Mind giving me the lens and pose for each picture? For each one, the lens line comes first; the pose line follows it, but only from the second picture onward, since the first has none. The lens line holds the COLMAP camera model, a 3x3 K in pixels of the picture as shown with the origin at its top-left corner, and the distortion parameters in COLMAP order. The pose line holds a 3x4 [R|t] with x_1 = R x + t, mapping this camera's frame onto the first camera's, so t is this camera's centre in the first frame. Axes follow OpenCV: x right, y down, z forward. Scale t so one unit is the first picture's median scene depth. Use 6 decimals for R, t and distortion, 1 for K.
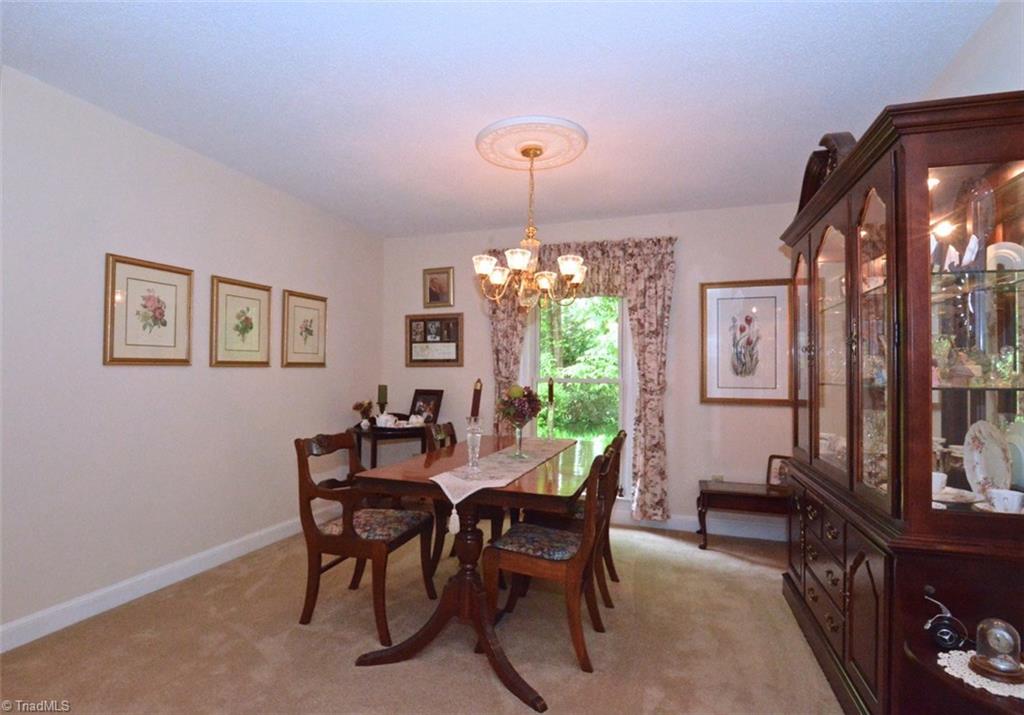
lens RADIAL K [[508.8, 0, 512.0], [0, 508.8, 357.5], [0, 0, 1]] dist [-0.002003, -0.000157]
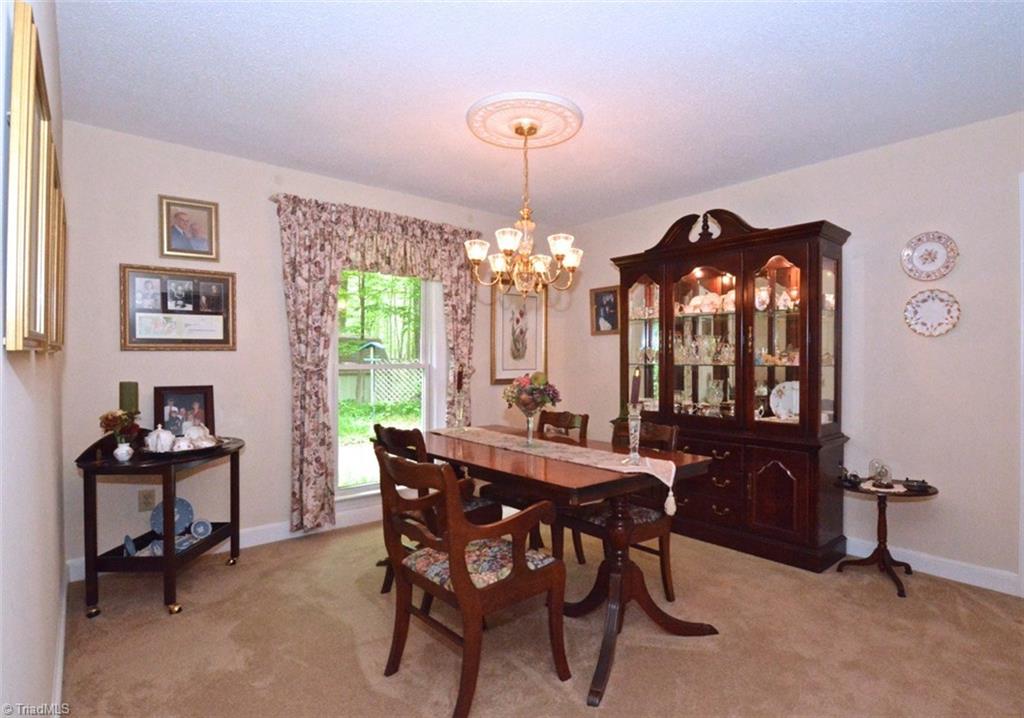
lens RADIAL K [[508.8, 0, 512.0], [0, 508.8, 359.0], [0, 0, 1]] dist [-0.002003, -0.000157]
pose [[0.529820, -0.010540, 0.848045, -0.561326], [-0.022504, 0.999396, 0.026481, 0.002939], [-0.847812, -0.033115, 0.529262, 0.353106]]
